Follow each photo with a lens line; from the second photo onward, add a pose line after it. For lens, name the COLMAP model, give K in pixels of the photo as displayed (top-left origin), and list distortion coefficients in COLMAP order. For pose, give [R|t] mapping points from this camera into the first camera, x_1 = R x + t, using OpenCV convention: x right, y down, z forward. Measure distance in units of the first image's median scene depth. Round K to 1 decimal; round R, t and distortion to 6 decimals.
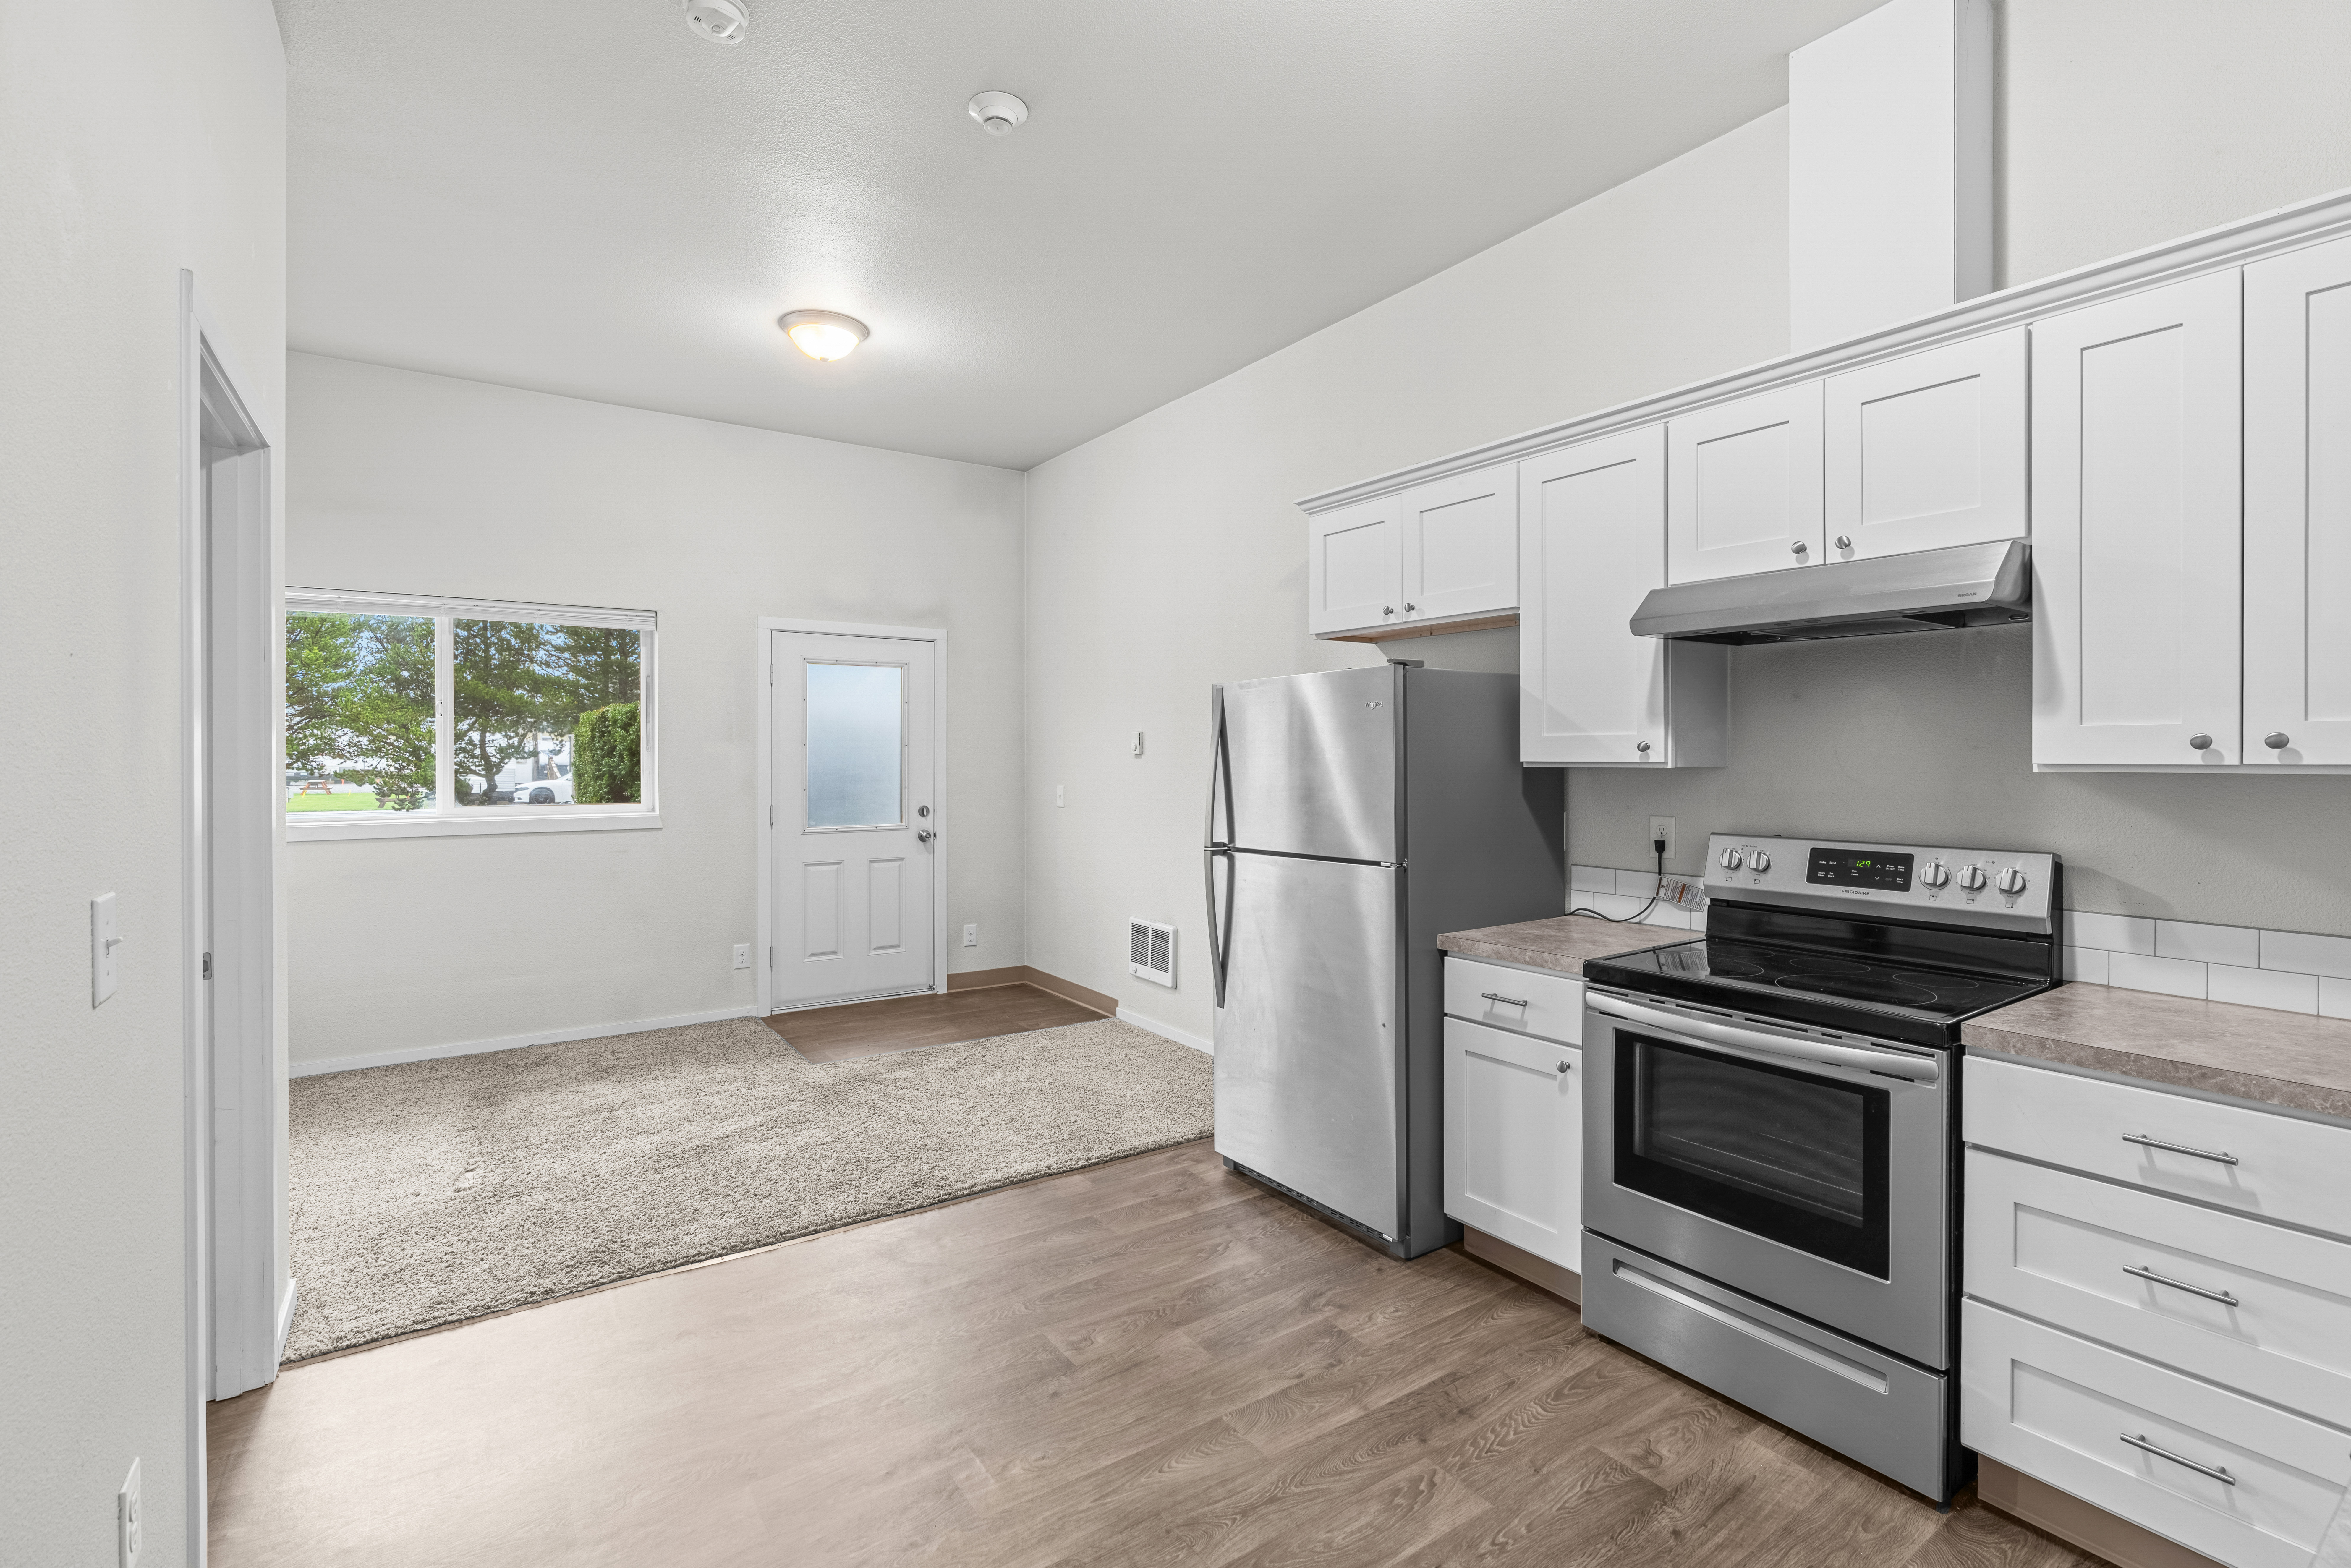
lens RADIAL K [[1064.3, 0, 1167.6], [0, 1064.3, 761.9], [0, 0, 1]] dist [-0.004528, 0.002202]
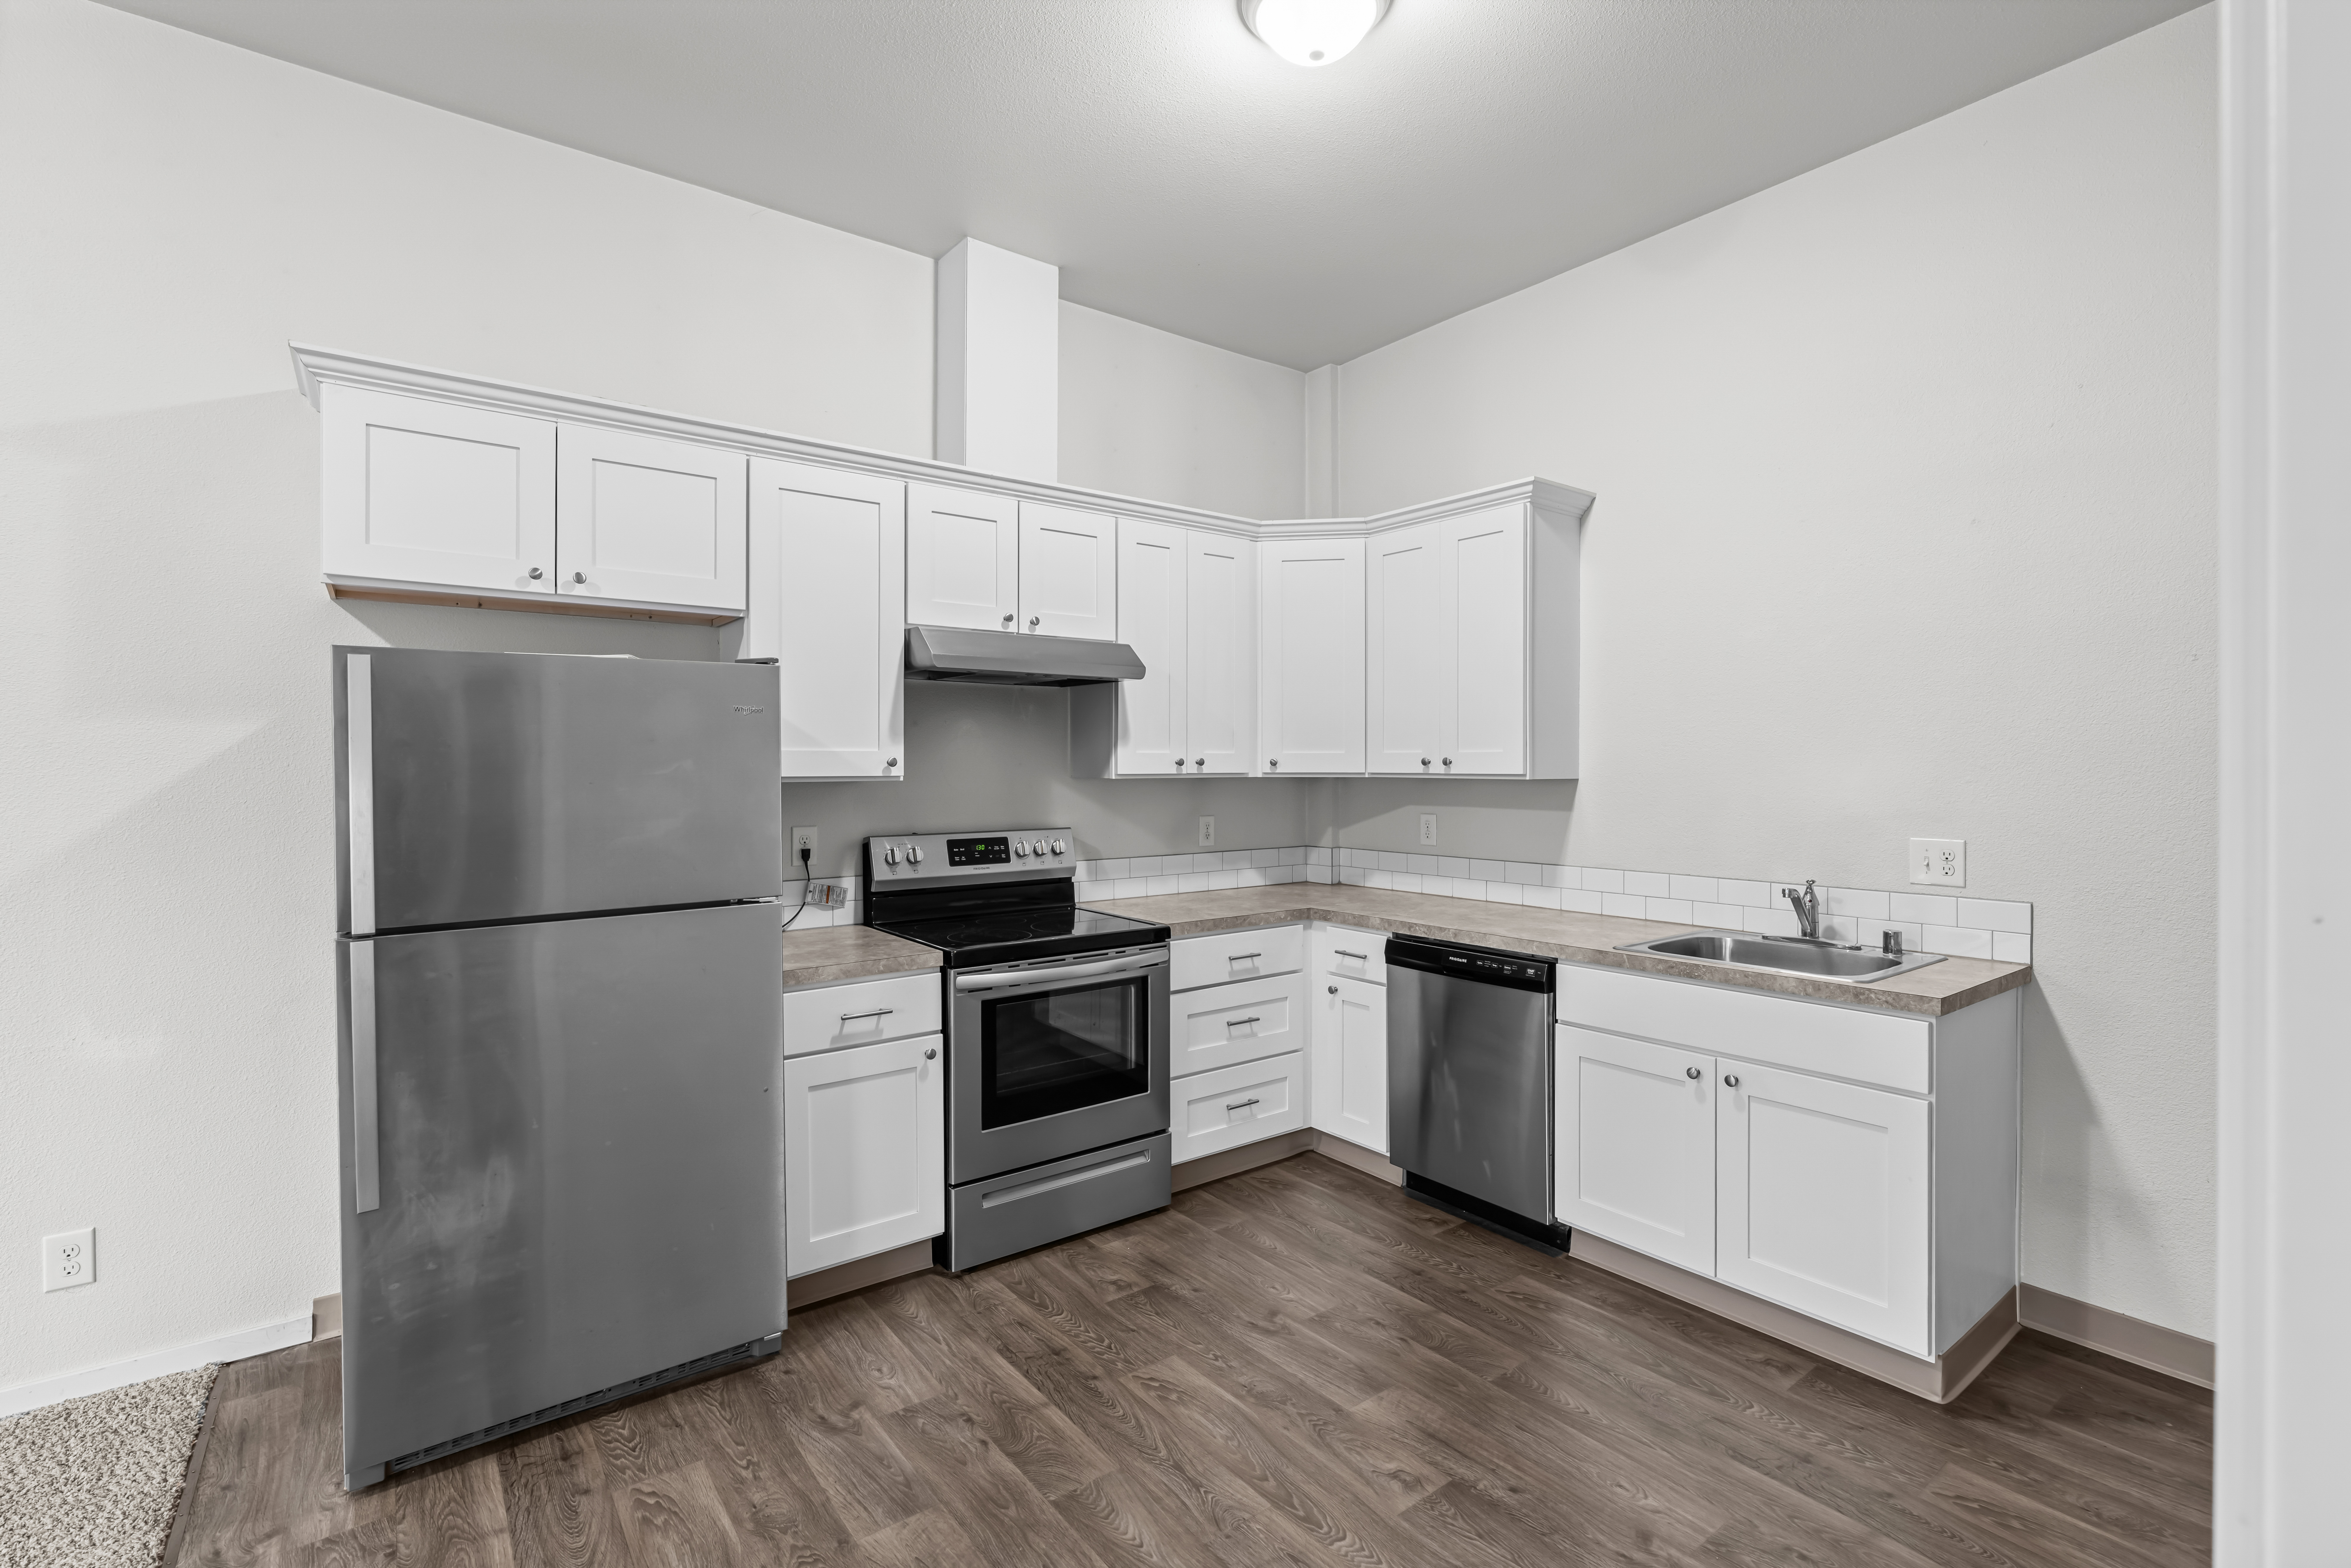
lens RADIAL K [[1064.3, 0, 1174.1], [0, 1064.3, 774.5], [0, 0, 1]] dist [-0.004528, 0.002202]
pose [[-0.053112, -0.007184, 0.998563, -0.454199], [0.007020, 0.999947, 0.007568, -0.005078], [-0.998564, 0.007412, -0.053059, 0.497347]]
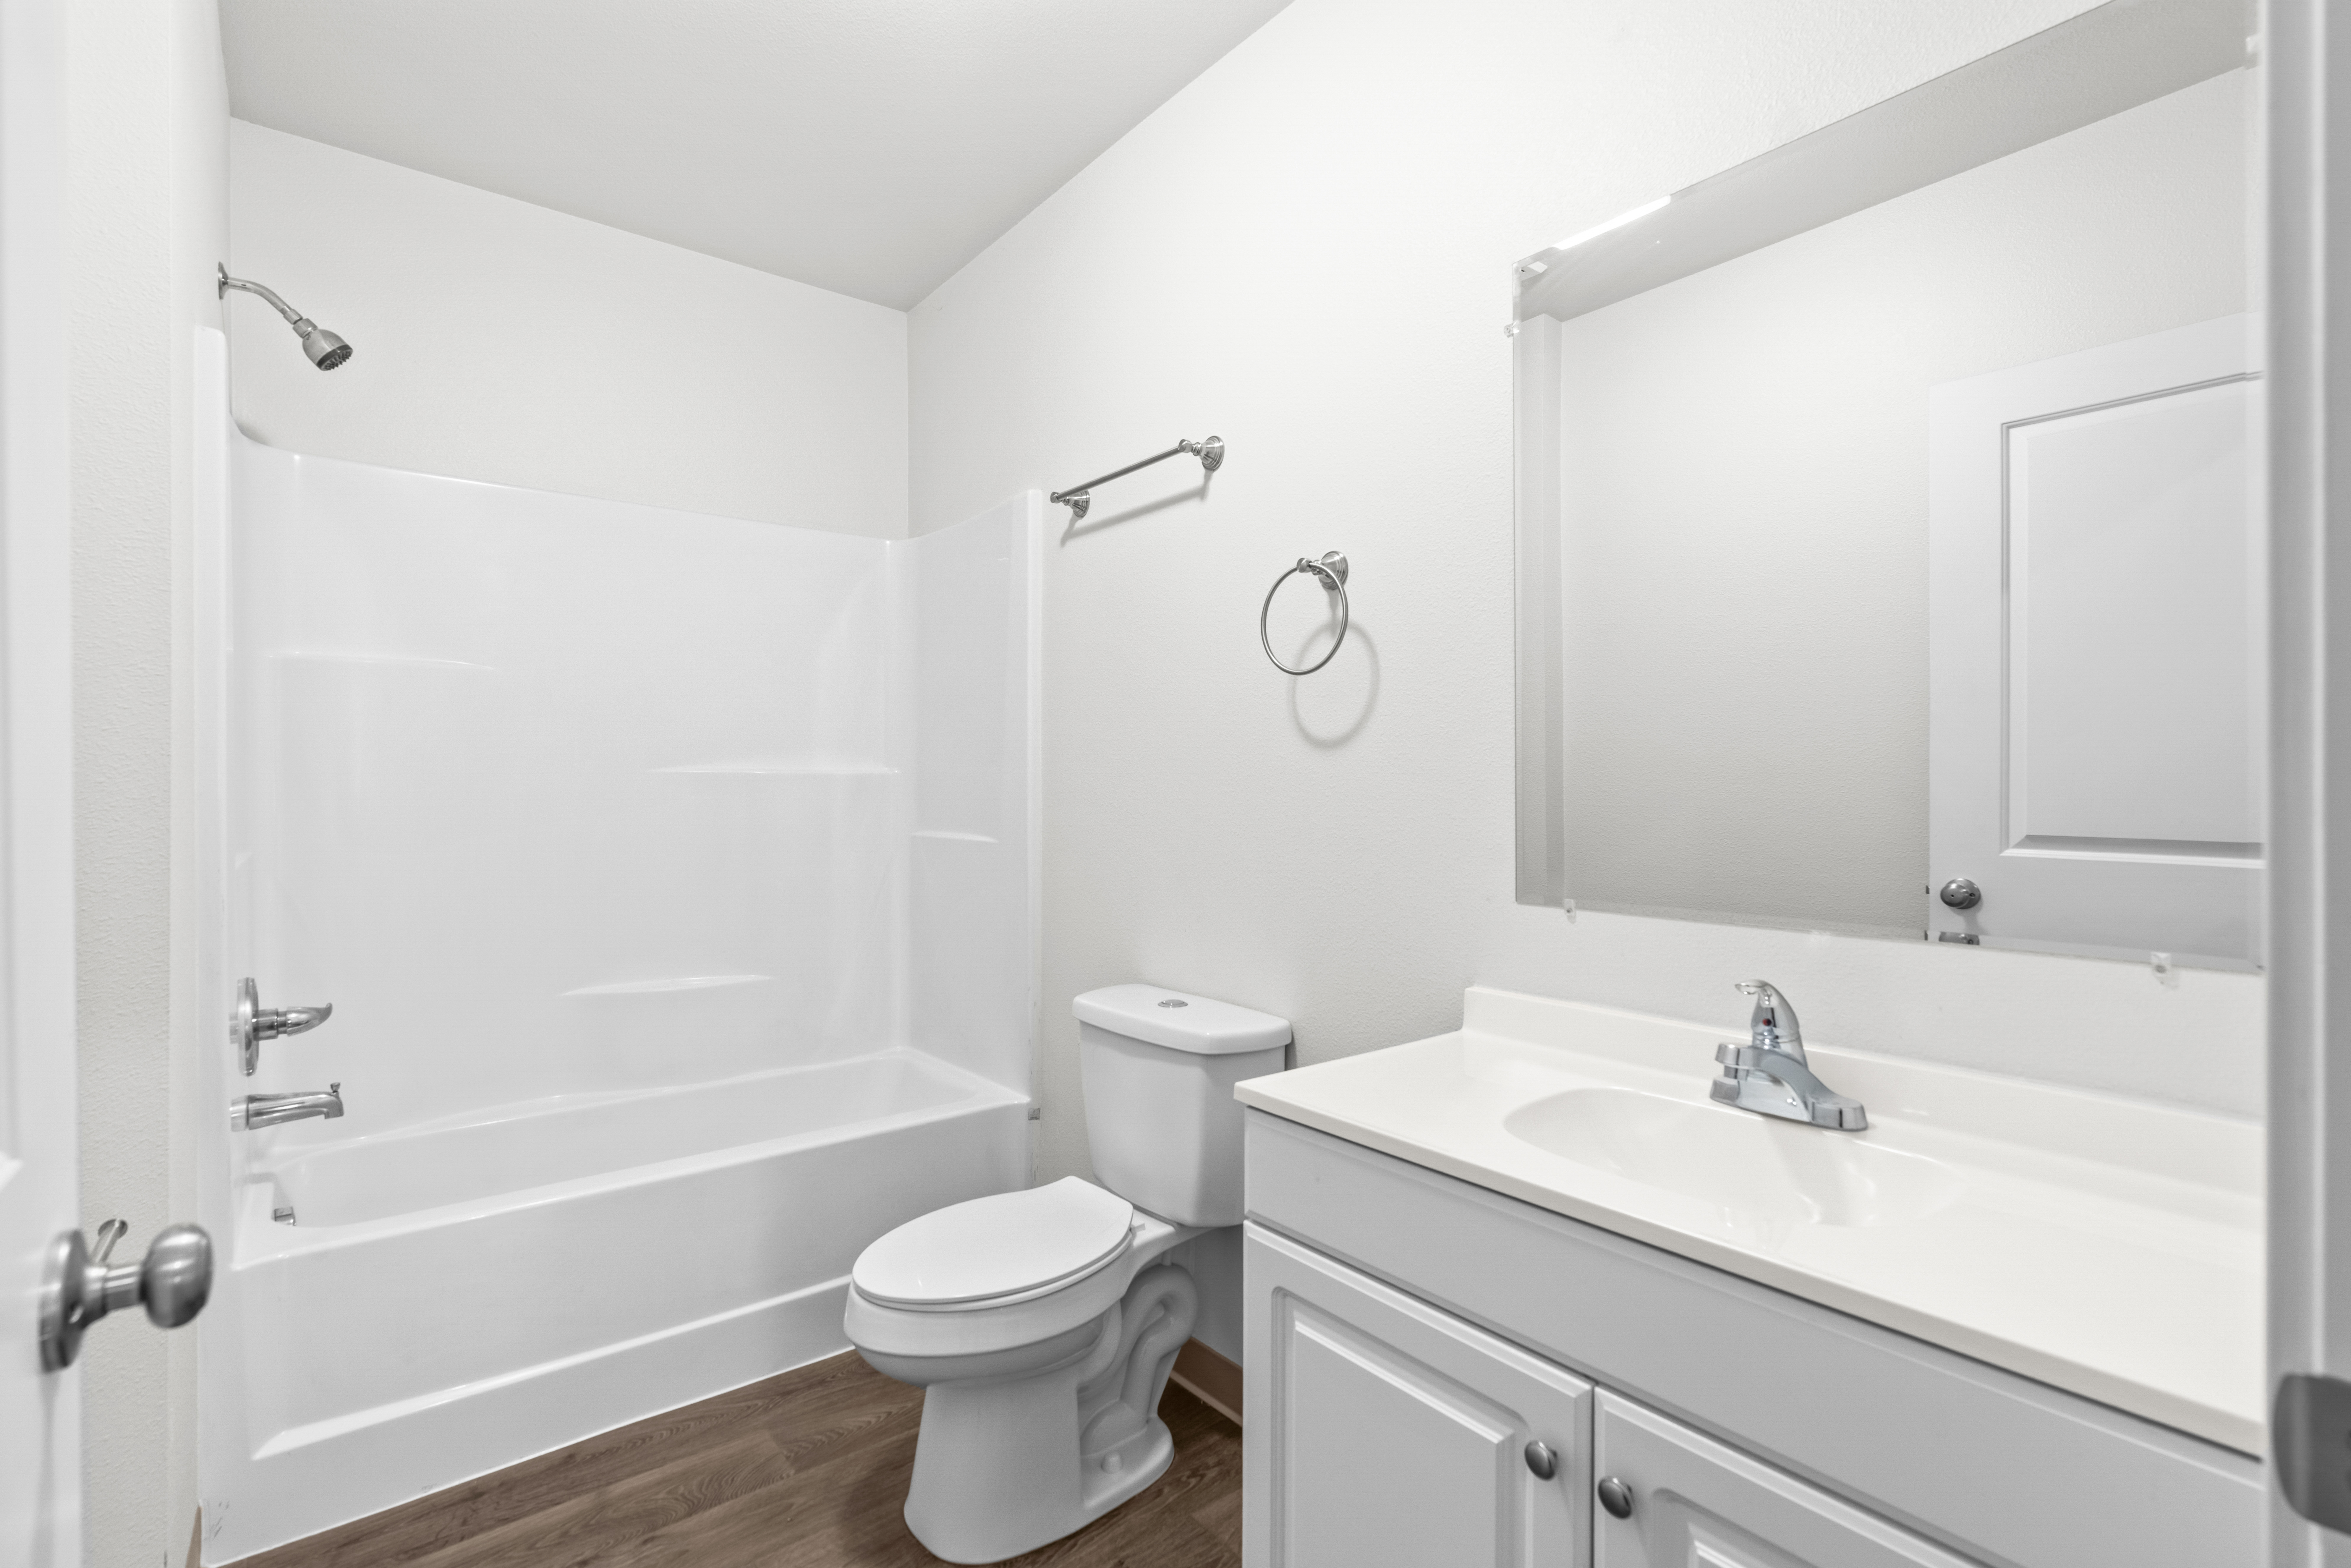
lens RADIAL K [[1064.3, 0, 1185.3], [0, 1064.3, 783.4], [0, 0, 1]] dist [-0.004528, 0.002202]
pose [[-0.996366, 0.004590, -0.085050, -0.095065], [0.003937, 0.999962, 0.007839, 0.044811], [0.085083, 0.007475, -0.996346, 0.971007]]
